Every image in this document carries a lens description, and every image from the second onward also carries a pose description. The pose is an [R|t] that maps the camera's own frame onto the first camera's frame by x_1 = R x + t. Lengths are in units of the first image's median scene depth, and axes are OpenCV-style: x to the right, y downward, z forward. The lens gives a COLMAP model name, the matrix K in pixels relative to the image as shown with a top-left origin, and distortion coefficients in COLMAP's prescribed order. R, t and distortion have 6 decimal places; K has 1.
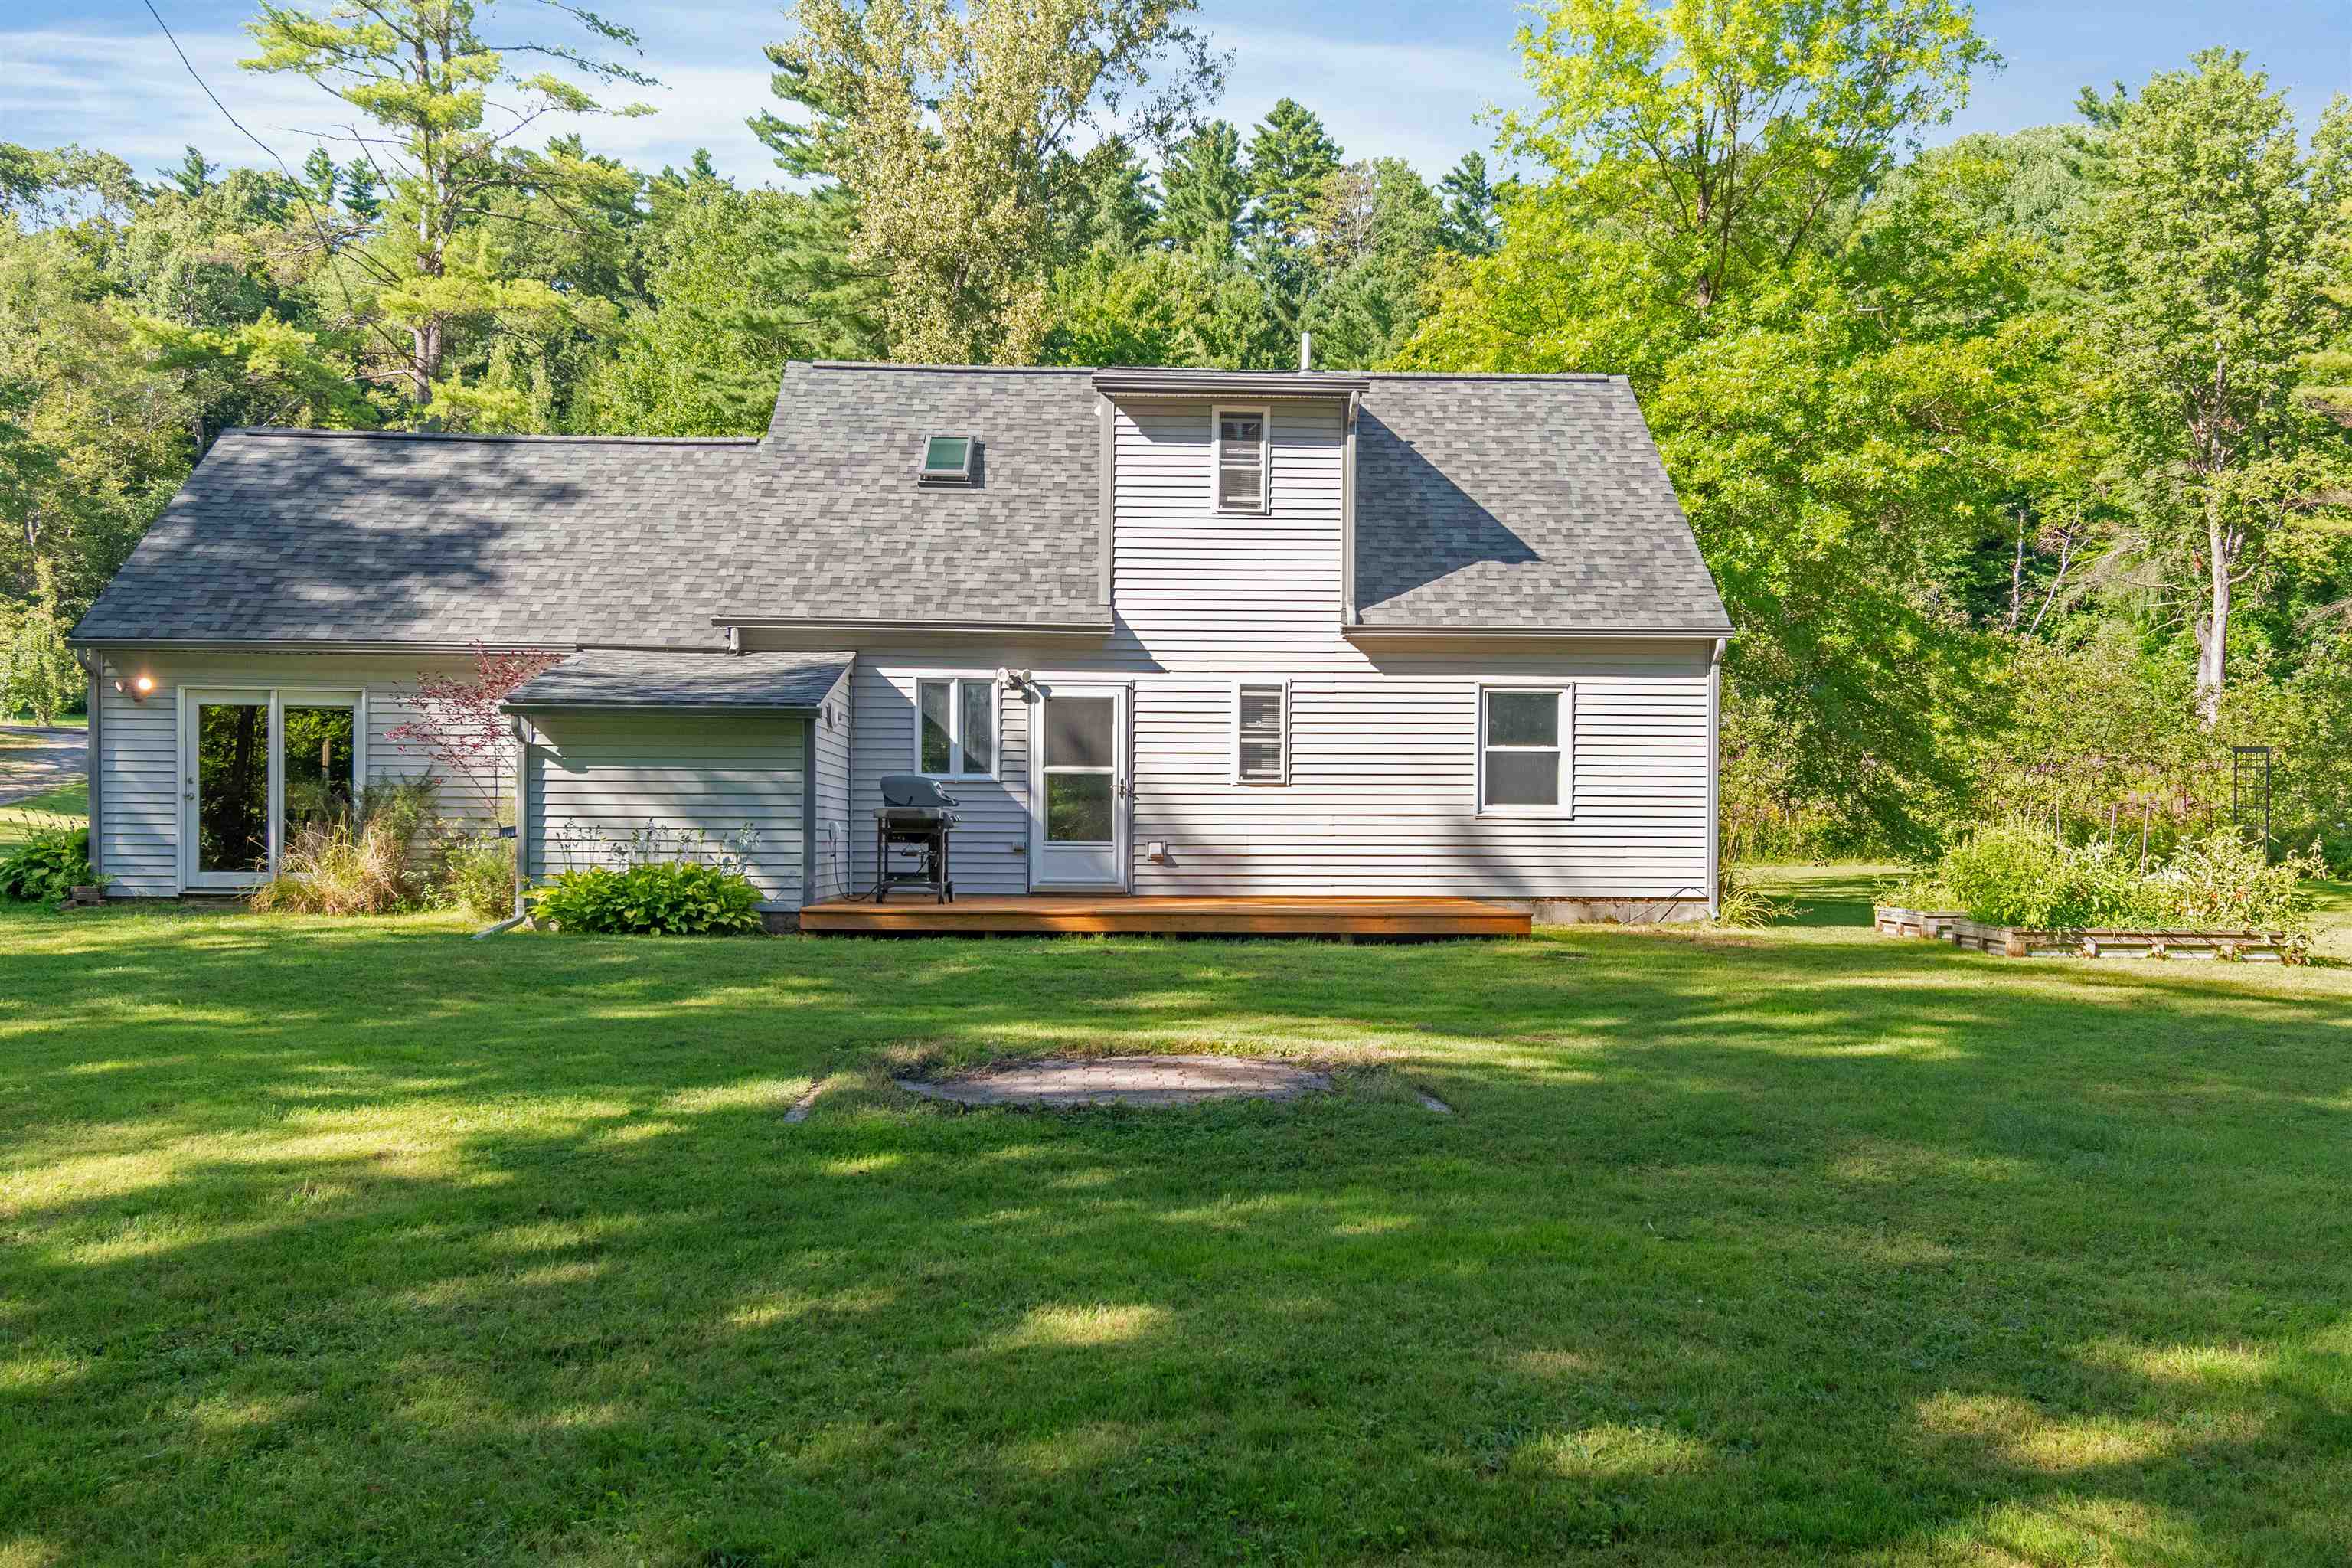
lens RADIAL K [[1961.8, 0, 1182.4], [0, 1961.8, 877.4], [0, 0, 1]] dist [-0.002817, 0.003907]
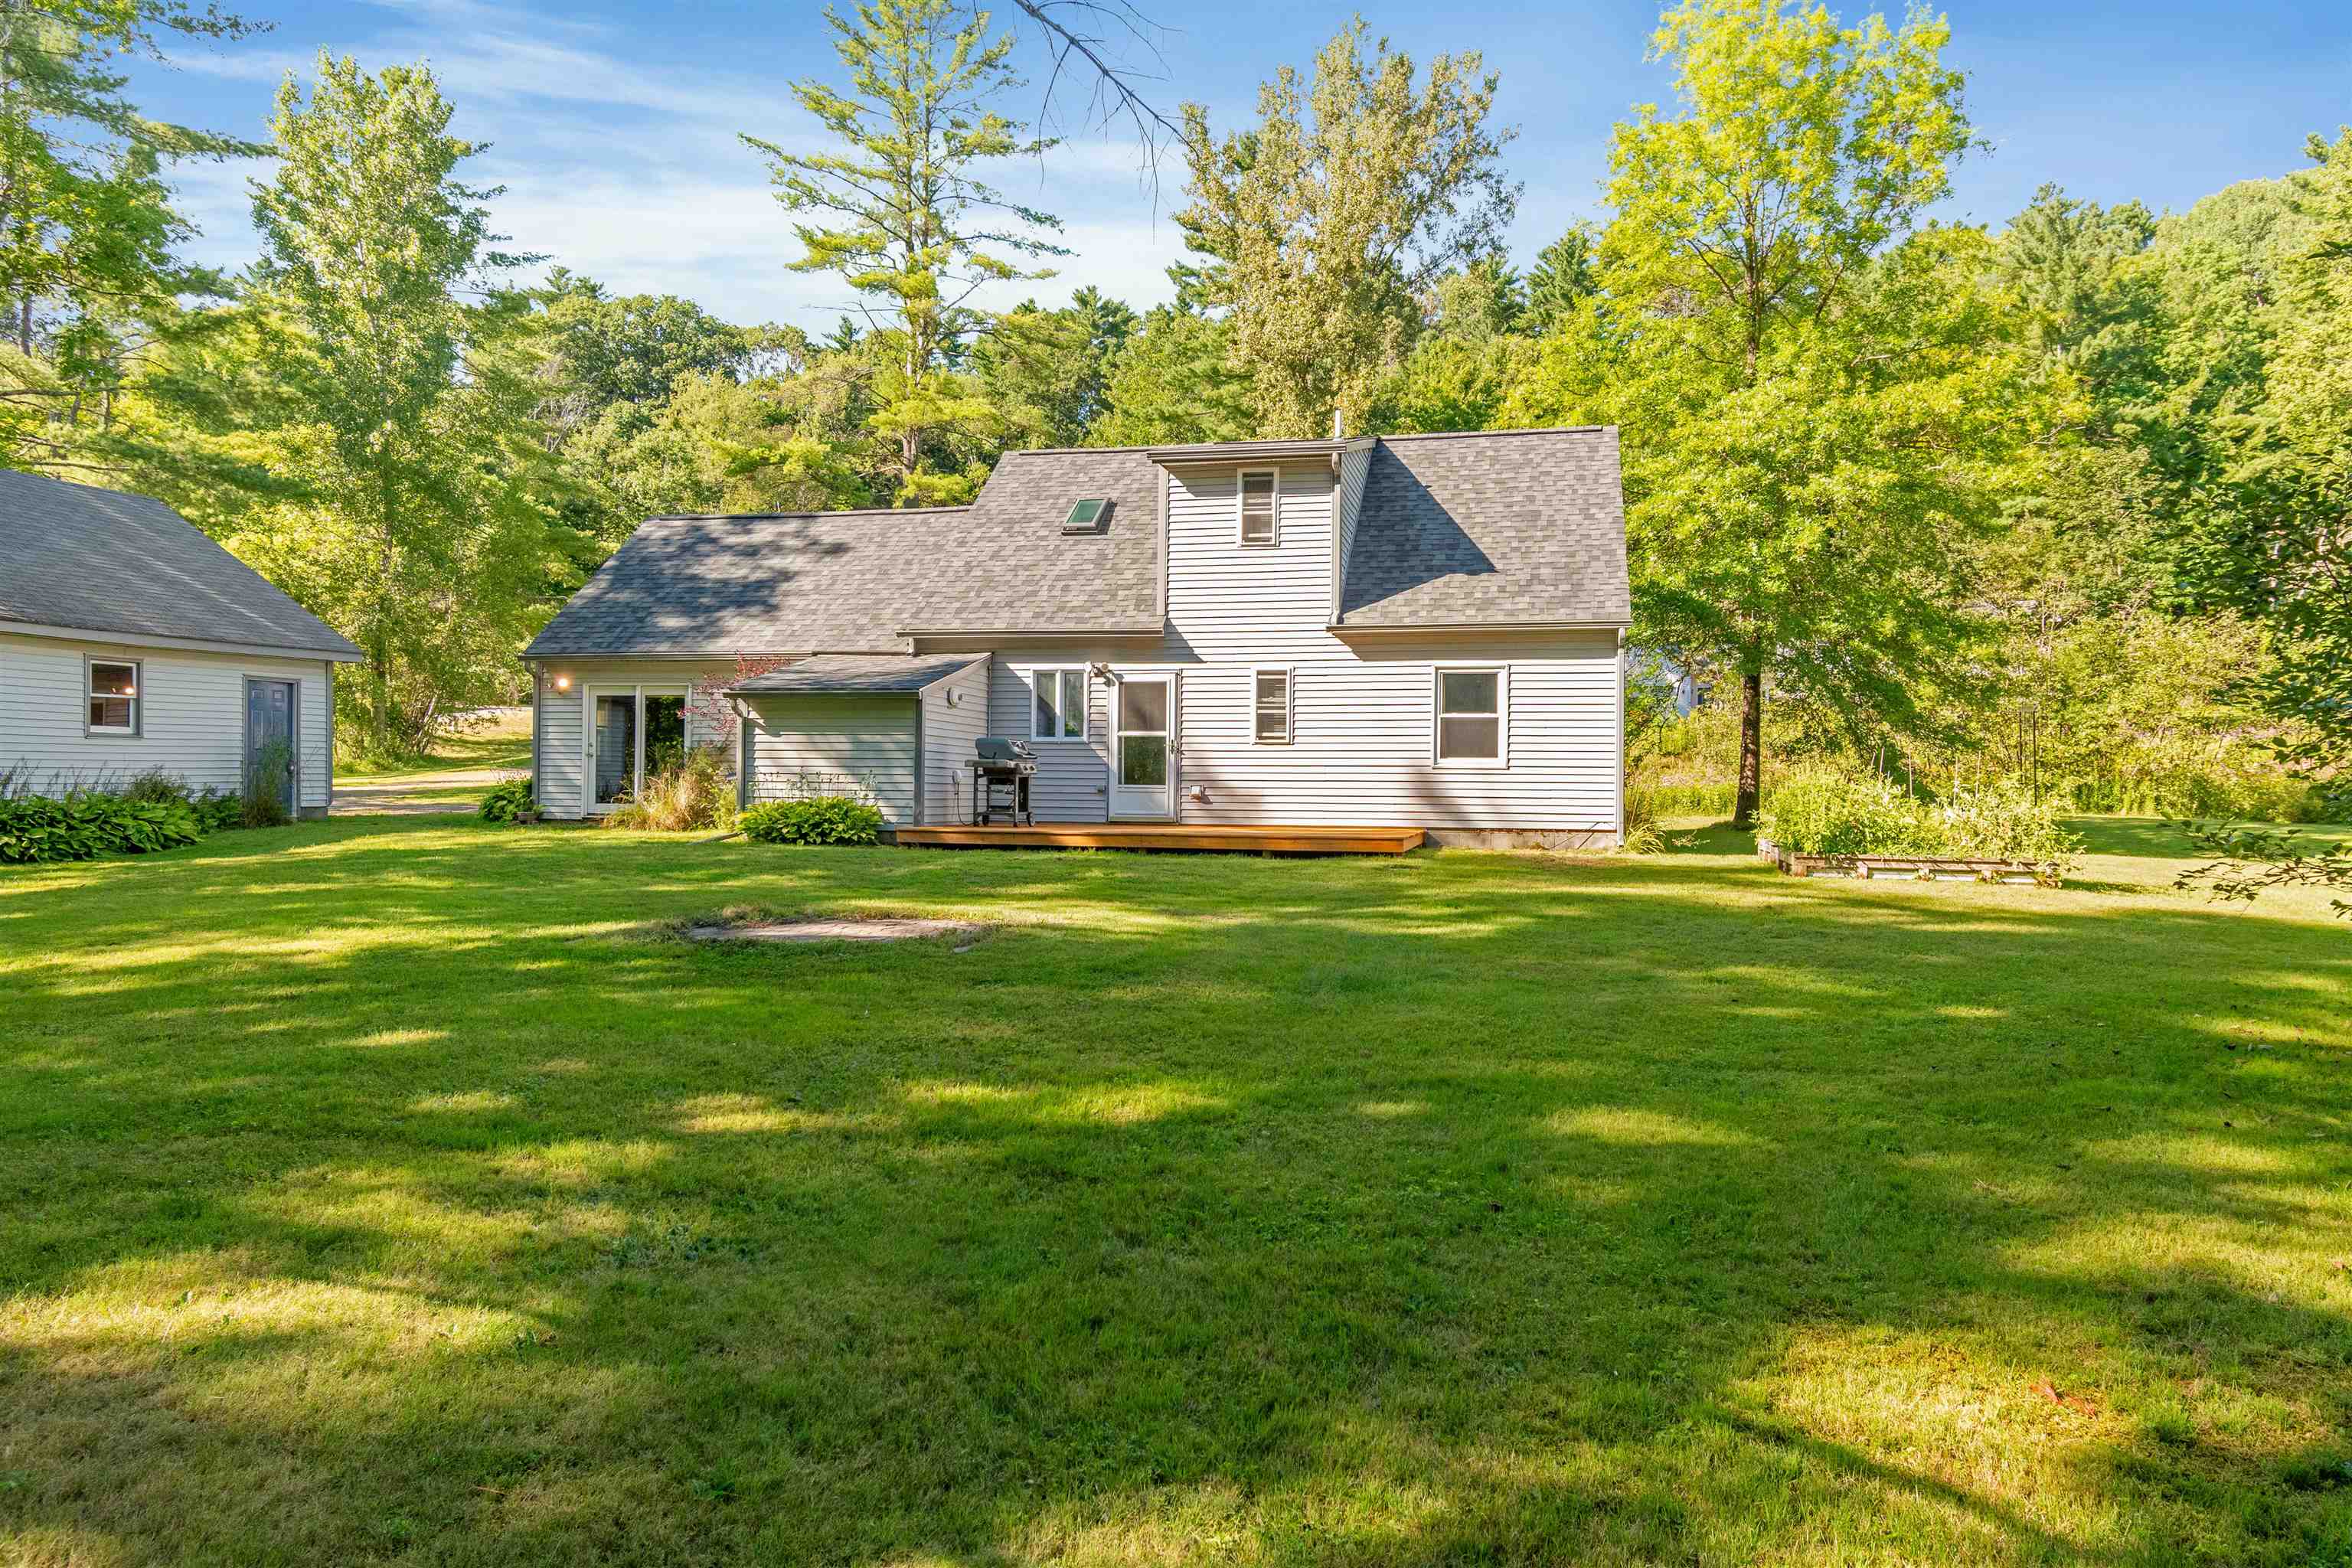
lens RADIAL K [[1506.3, 0, 1177.7], [0, 1506.3, 791.5], [0, 0, 1]] dist [-0.001426, 0.000814]
pose [[0.963952, 0.003226, -0.266057, 0.254668], [-0.009330, 0.999721, -0.021681, 0.009201], [0.265913, 0.023382, 0.963713, -0.024237]]
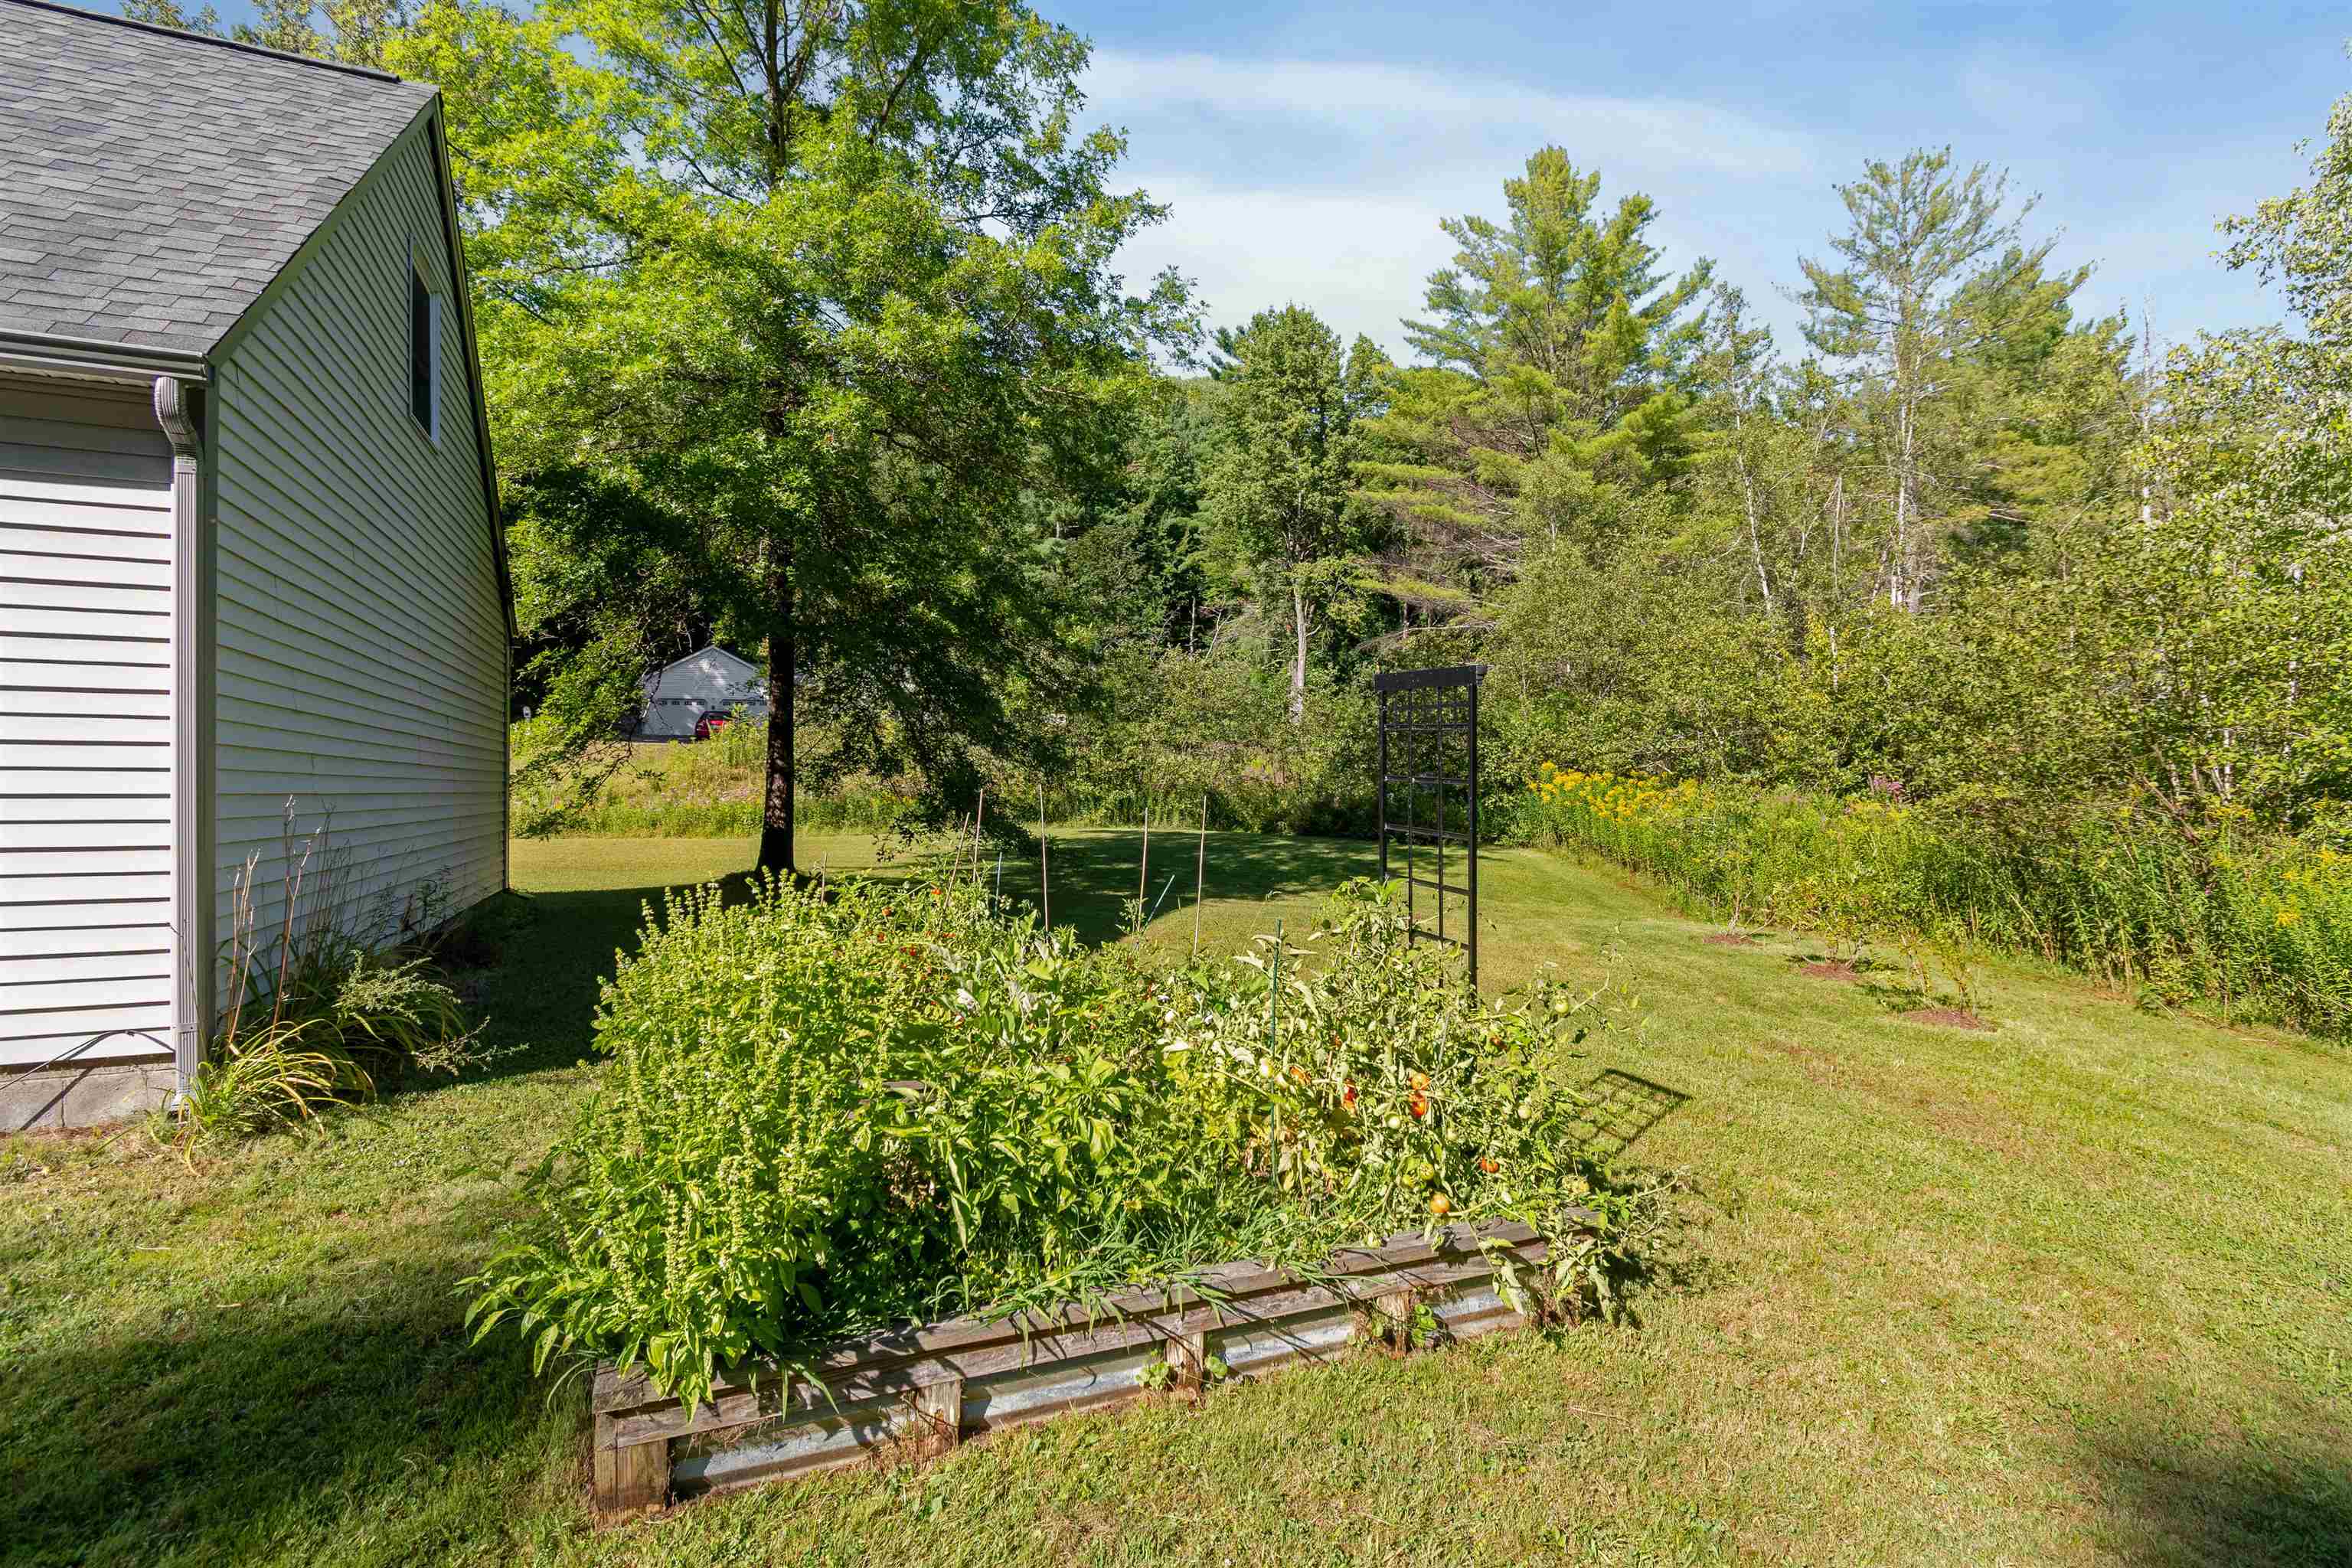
lens RADIAL K [[1115.4, 0, 1186.0], [0, 1115.4, 789.3], [0, 0, 1]] dist [0.000642, -0.000285]
pose [[0.927351, -0.005344, 0.374155, 0.372894], [0.013356, 0.999734, -0.018826, -0.035505], [-0.373954, 0.022455, 0.927175, 0.722847]]
